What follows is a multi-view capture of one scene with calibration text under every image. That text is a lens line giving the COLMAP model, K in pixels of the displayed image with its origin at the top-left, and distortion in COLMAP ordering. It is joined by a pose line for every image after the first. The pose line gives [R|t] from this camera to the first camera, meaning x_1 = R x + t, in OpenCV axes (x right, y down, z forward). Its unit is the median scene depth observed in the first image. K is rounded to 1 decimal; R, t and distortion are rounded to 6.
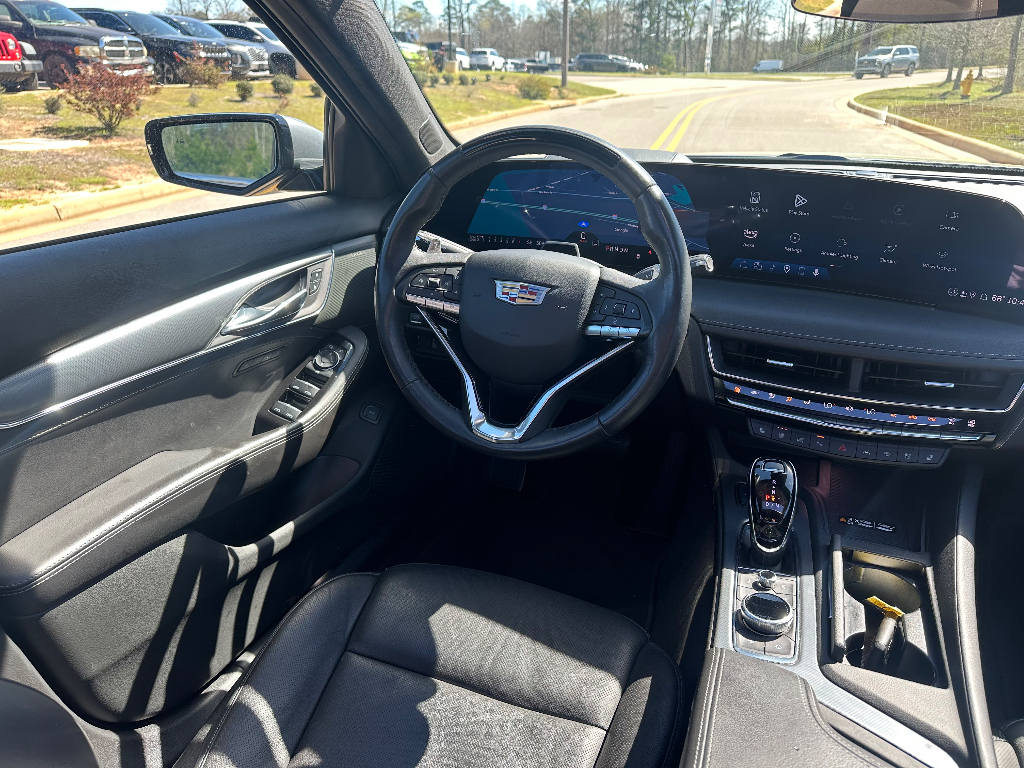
lens RADIAL K [[729.6, 0, 513.7], [0, 729.6, 388.6], [0, 0, 1]] dist [0.041222, -0.052117]
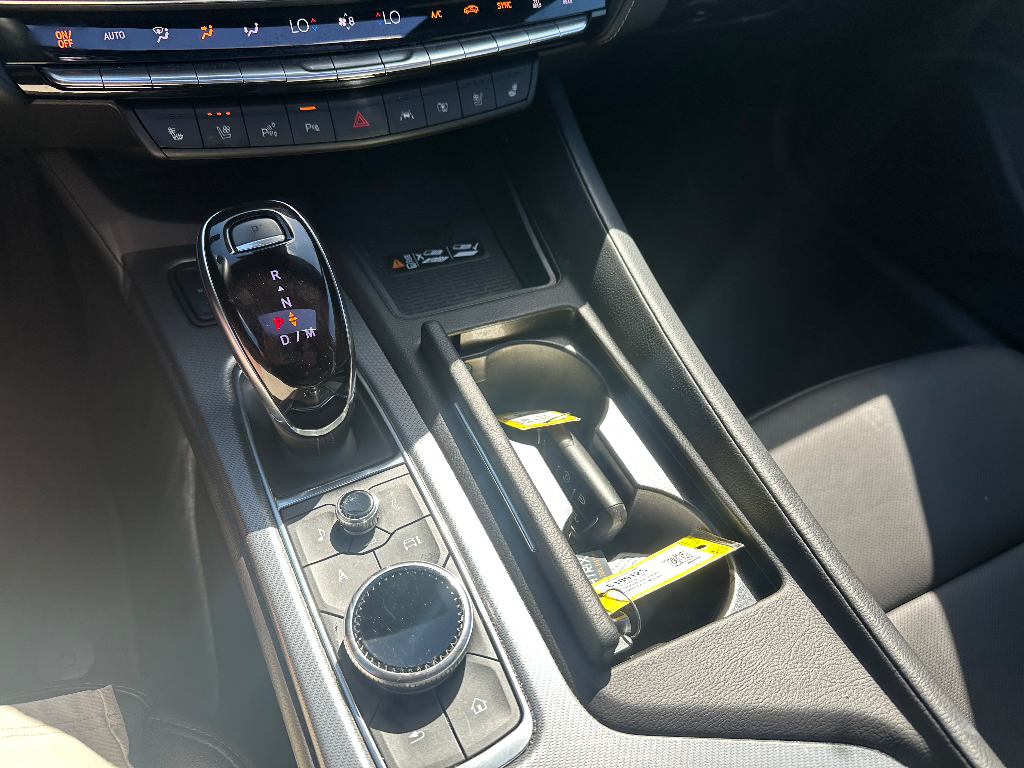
lens RADIAL K [[770.2, 0, 512.0], [0, 770.2, 384.0], [0, 0, 1]] dist [0.002522, 0.000194]
pose [[0.690507, -0.483665, 0.537836, 0.165430], [0.206572, 0.844454, 0.494191, 0.002967], [-0.693201, -0.230141, 0.683014, 0.527308]]
